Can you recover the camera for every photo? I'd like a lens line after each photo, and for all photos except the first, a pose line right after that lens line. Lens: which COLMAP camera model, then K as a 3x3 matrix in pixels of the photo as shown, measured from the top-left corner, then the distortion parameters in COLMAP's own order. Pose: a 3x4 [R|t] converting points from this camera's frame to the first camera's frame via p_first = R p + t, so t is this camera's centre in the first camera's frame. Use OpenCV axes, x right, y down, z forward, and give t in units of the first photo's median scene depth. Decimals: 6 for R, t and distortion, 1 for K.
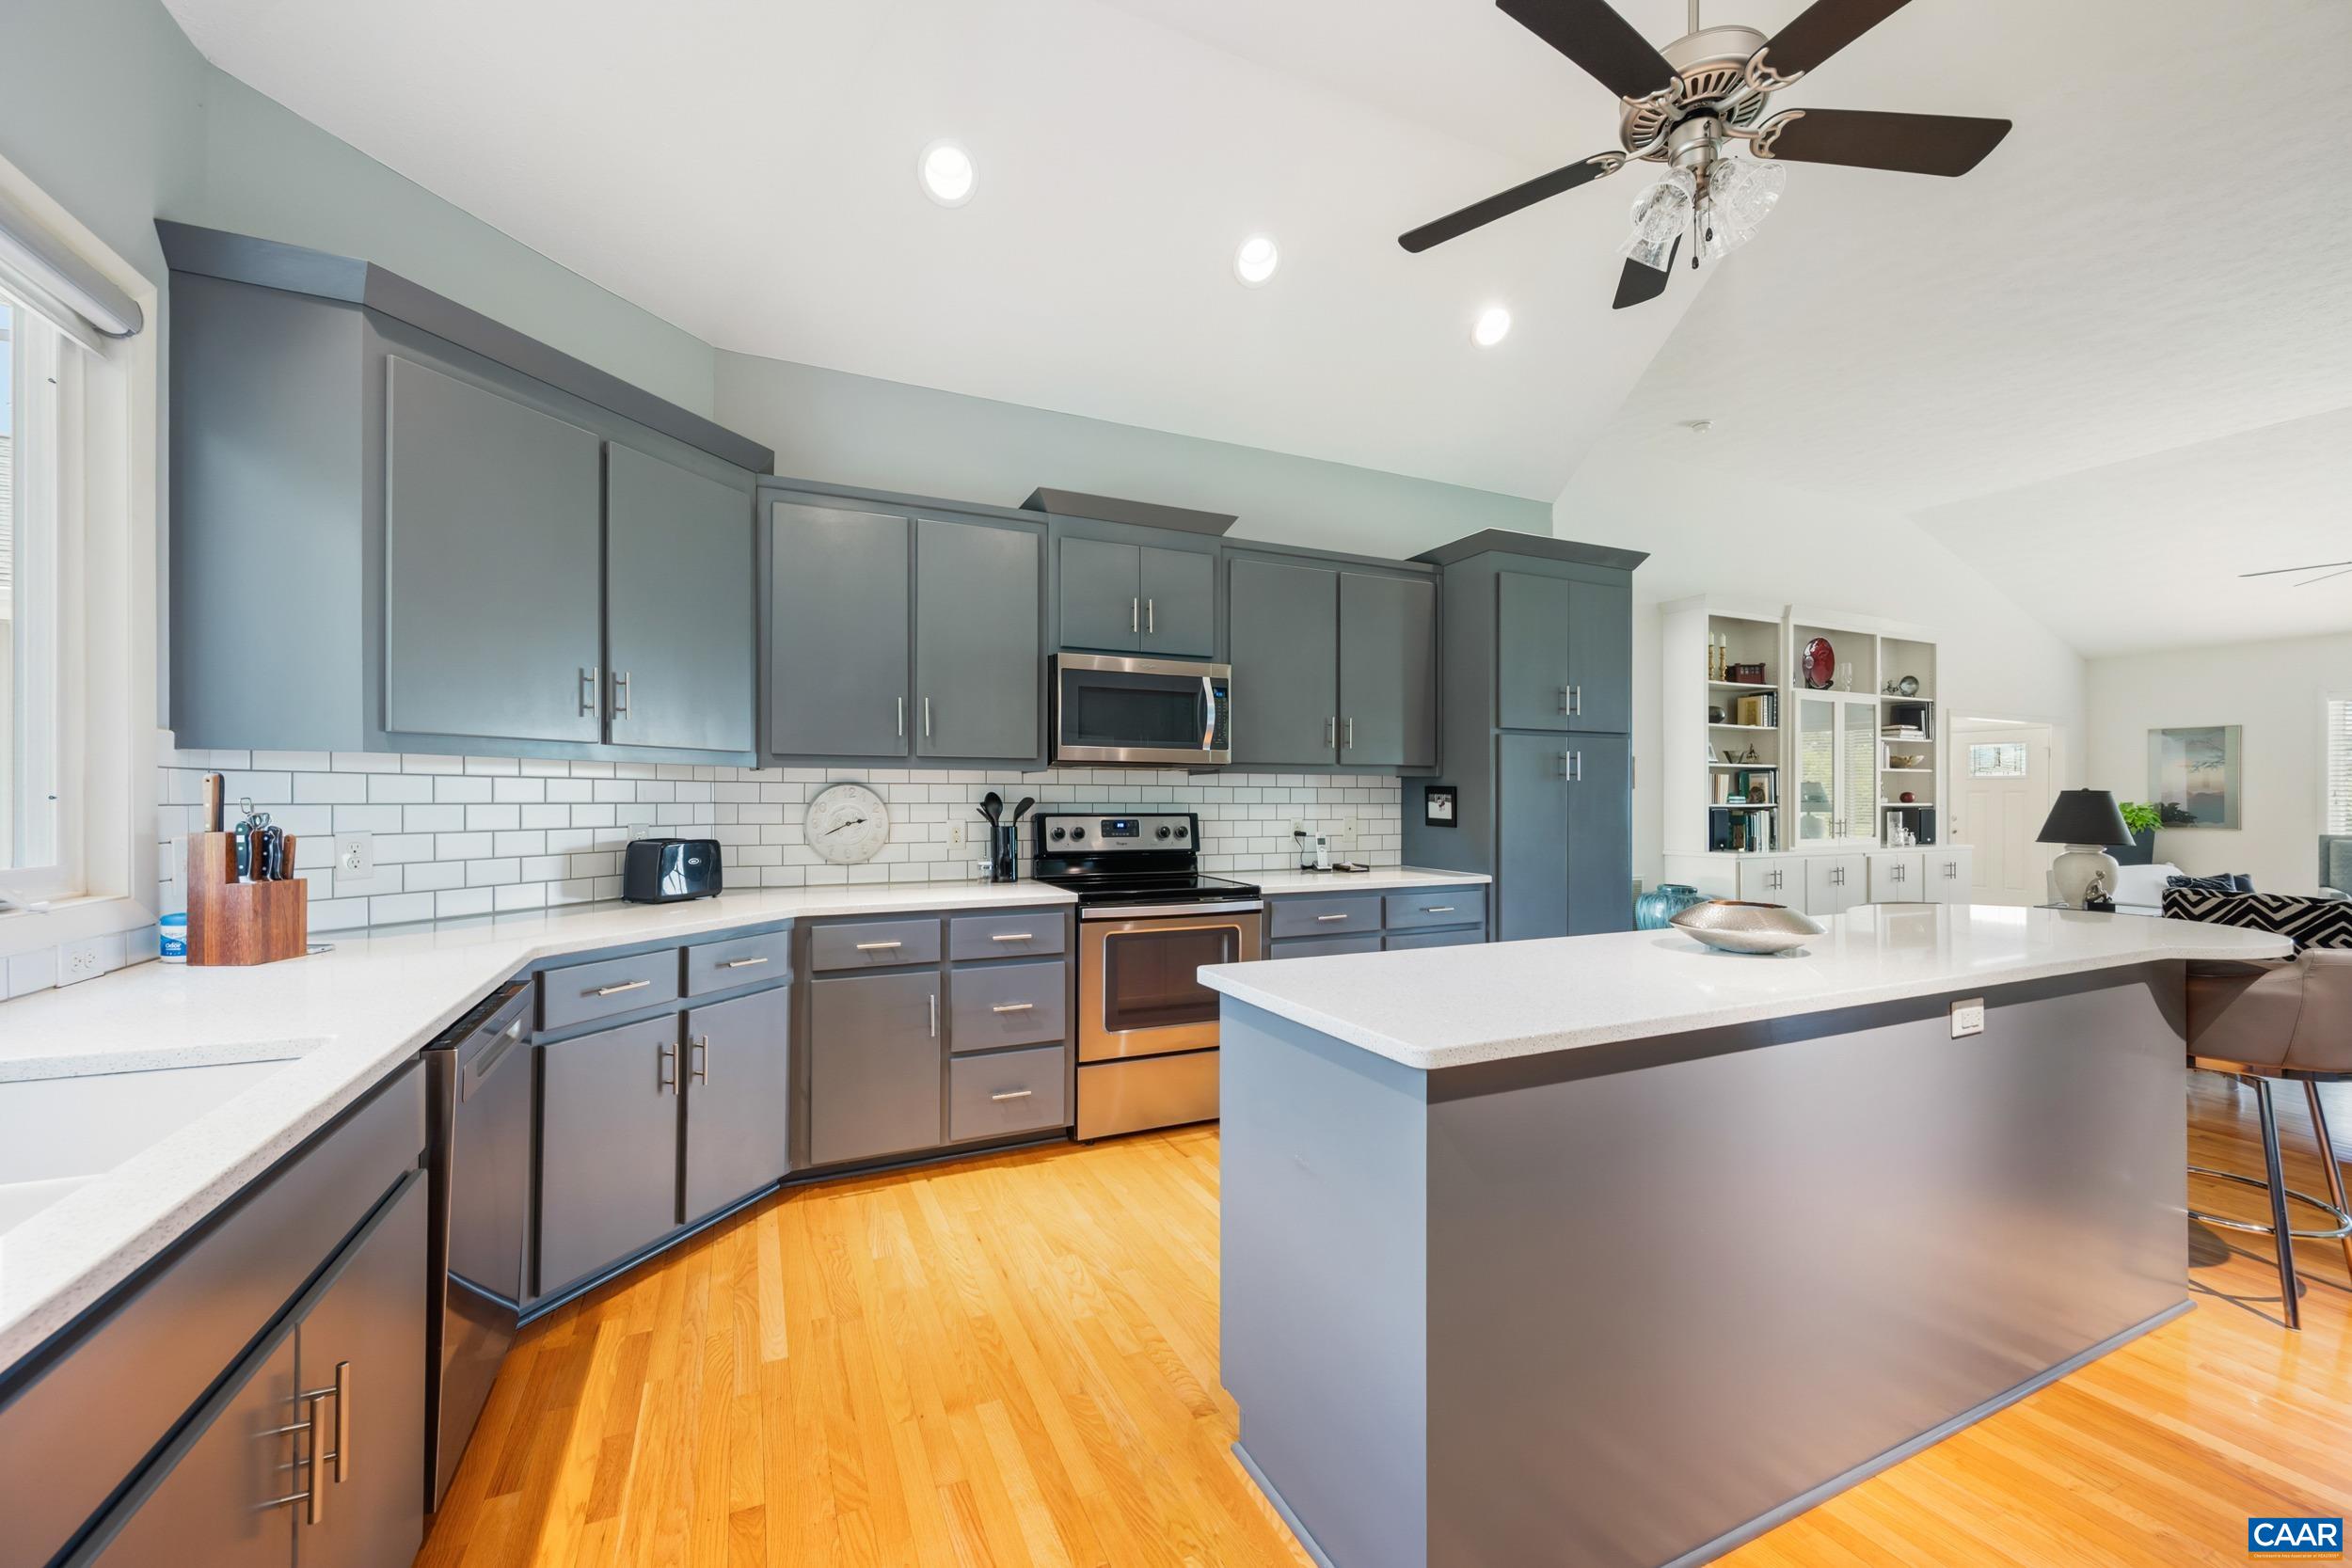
lens RADIAL K [[931.0, 0, 1183.7], [0, 931.0, 800.2], [0, 0, 1]] dist [0.002187, -0.000077]
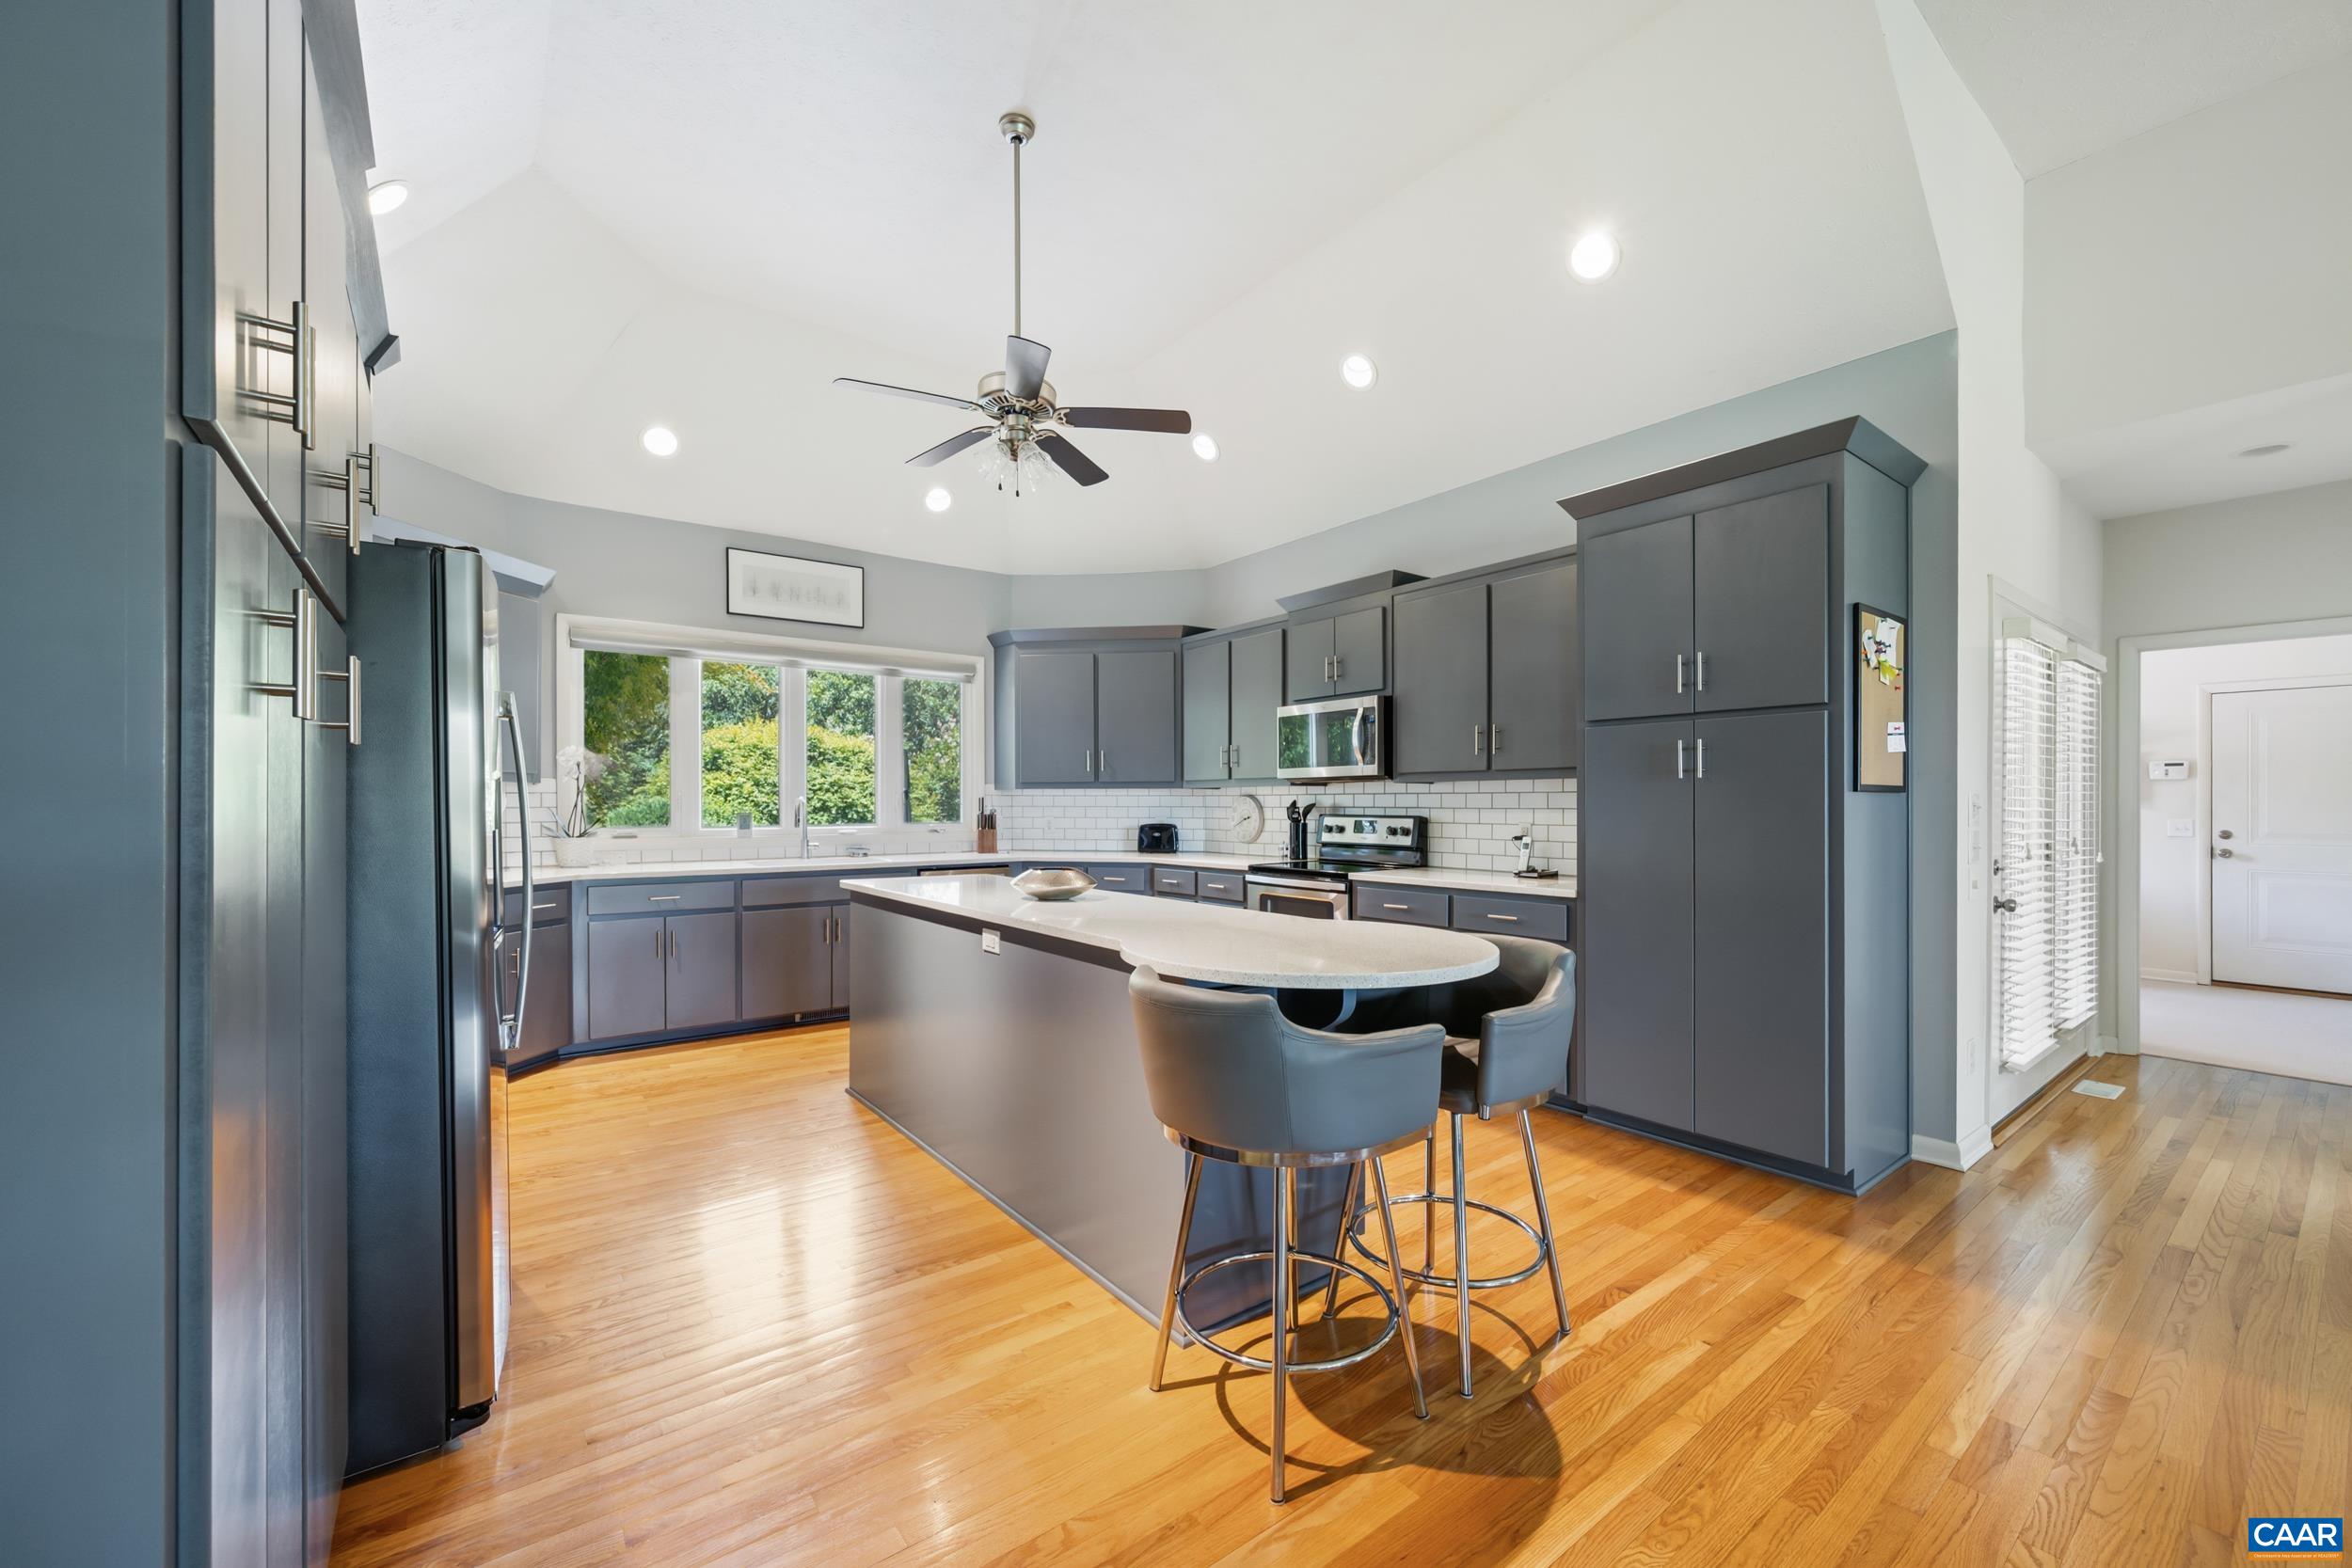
lens RADIAL K [[931.0, 0, 1189.3], [0, 931.0, 794.9], [0, 0, 1]] dist [0.002187, -0.000077]
pose [[0.221801, -0.012880, -0.975007, 1.150065], [-0.001700, 0.999906, -0.013596, 0.003825], [0.975091, 0.004673, 0.221758, 0.459219]]
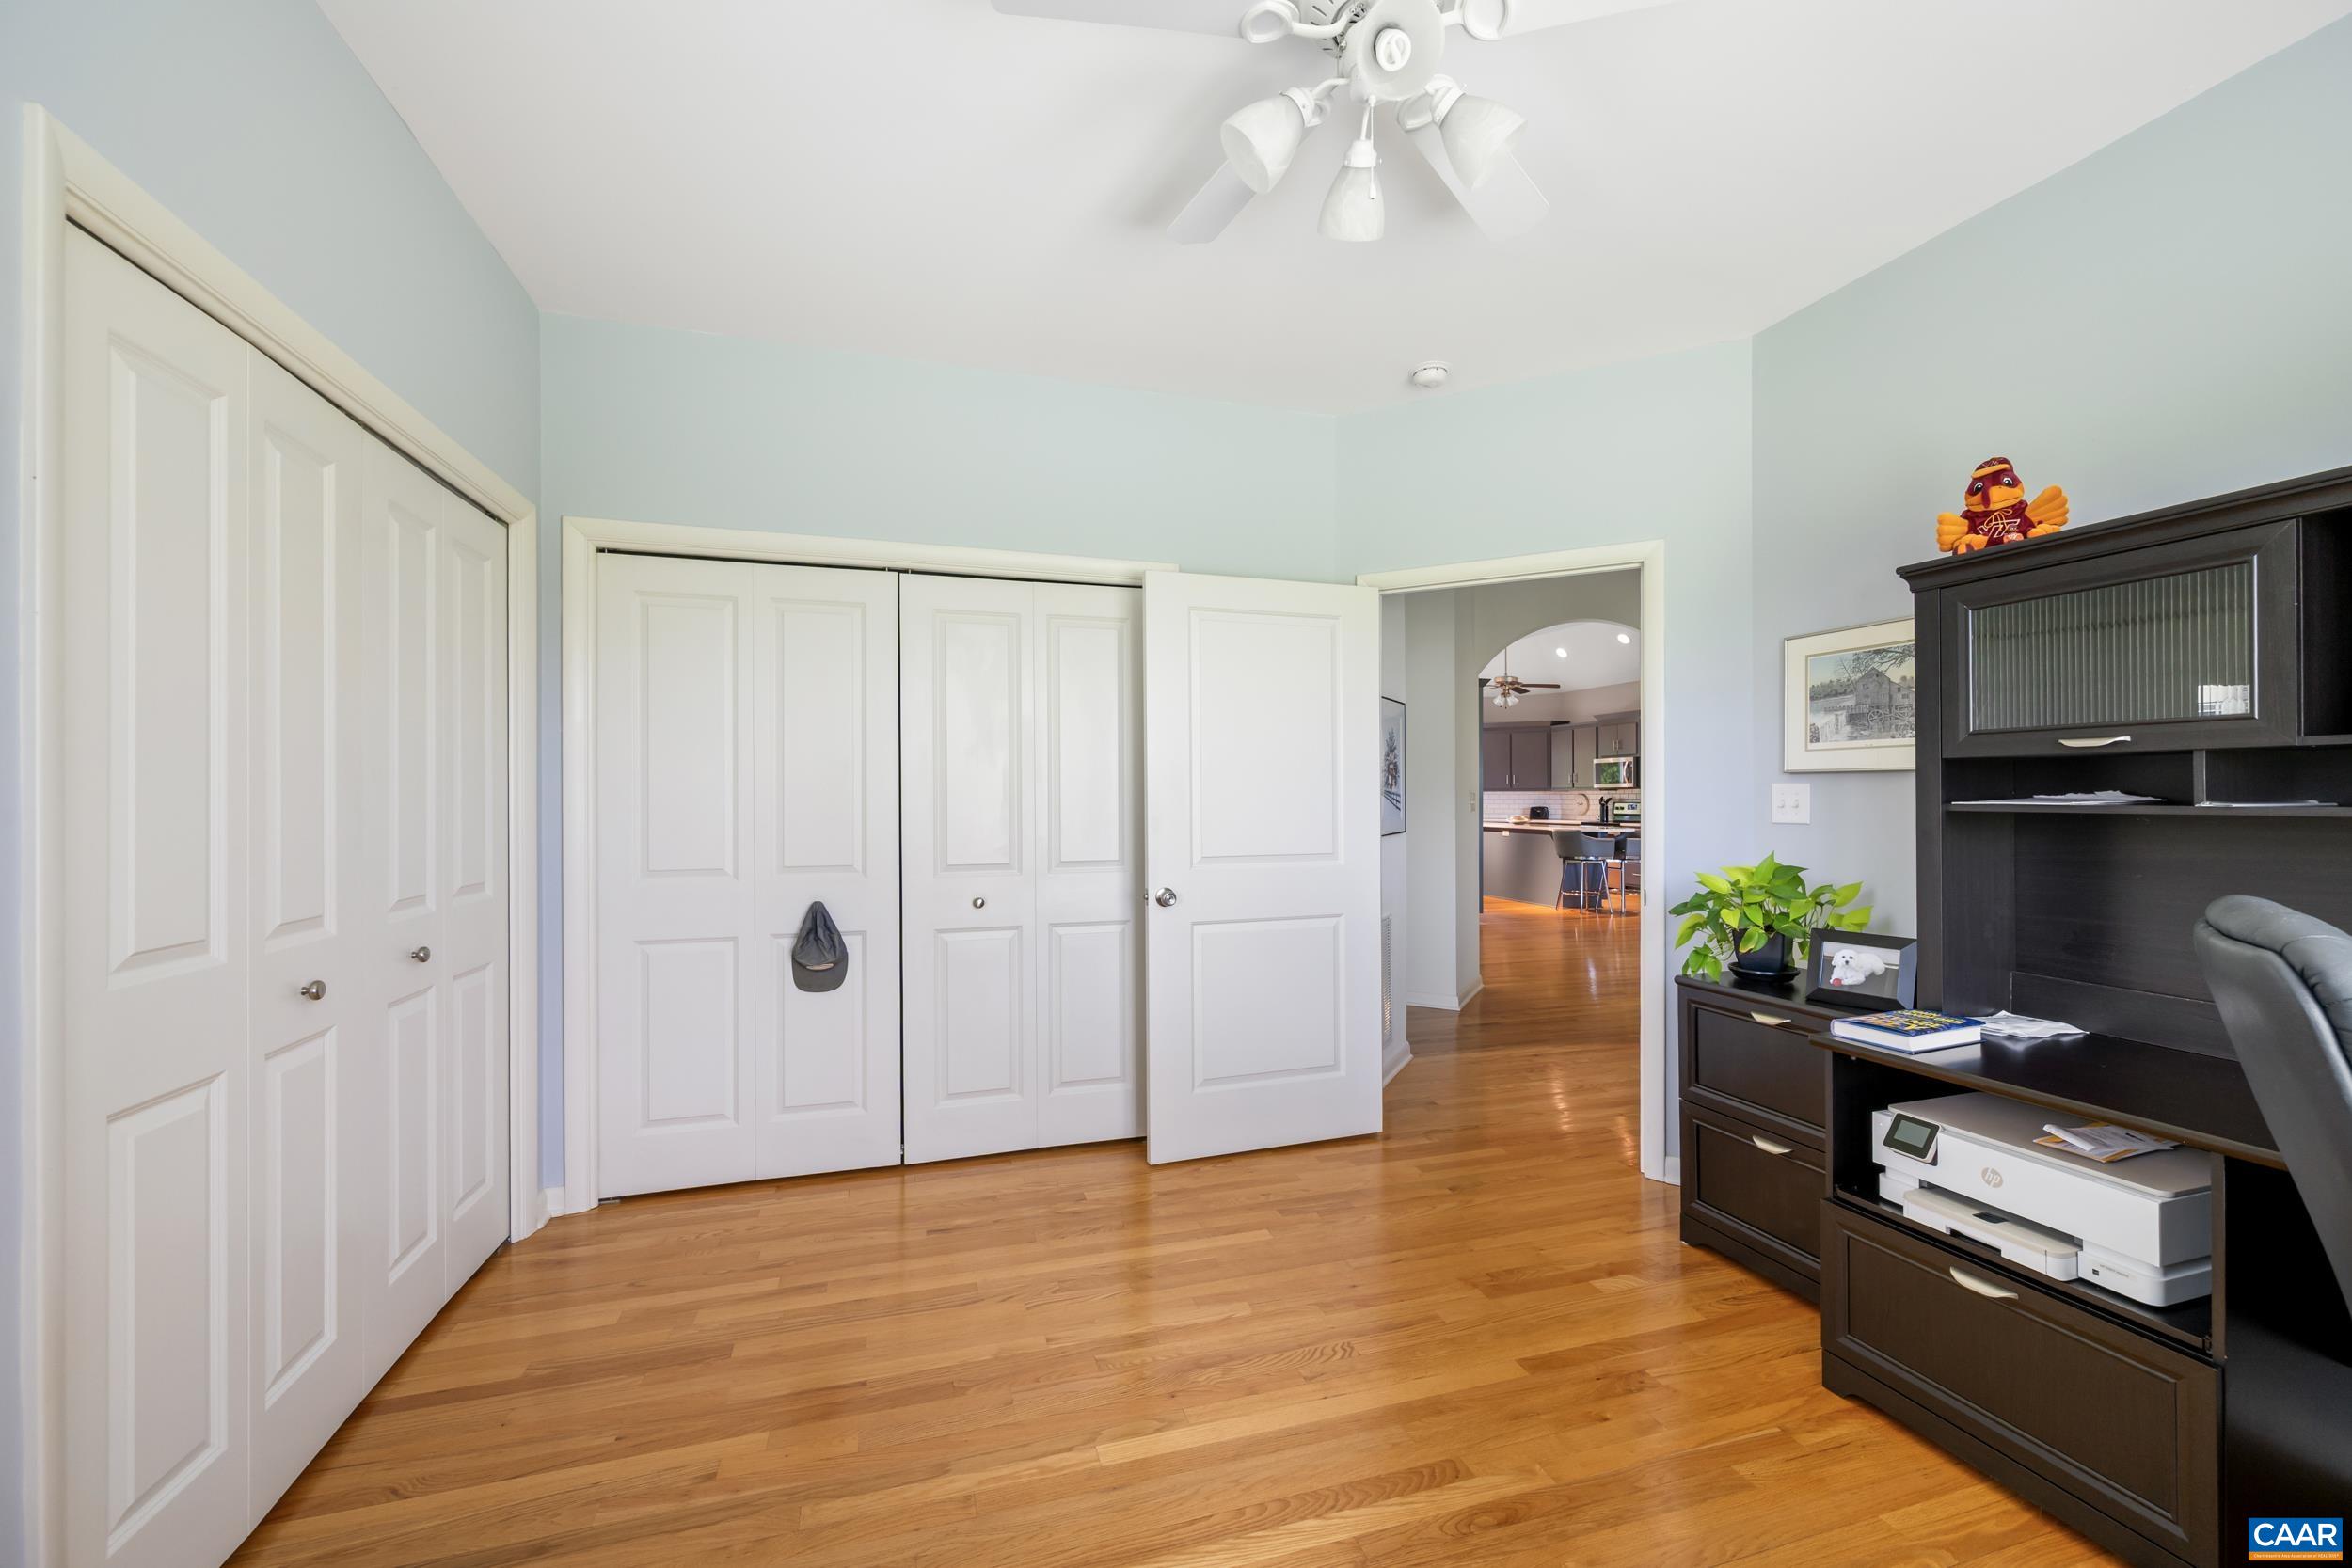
lens RADIAL K [[931.0, 0, 1169.8], [0, 931.0, 793.2], [0, 0, 1]] dist [0.002187, -0.000077]
pose [[-0.145626, -0.011451, -0.989273, 3.357372], [-0.000518, 0.999934, -0.011498, 0.020793], [0.989340, -0.001162, -0.145623, -0.130087]]
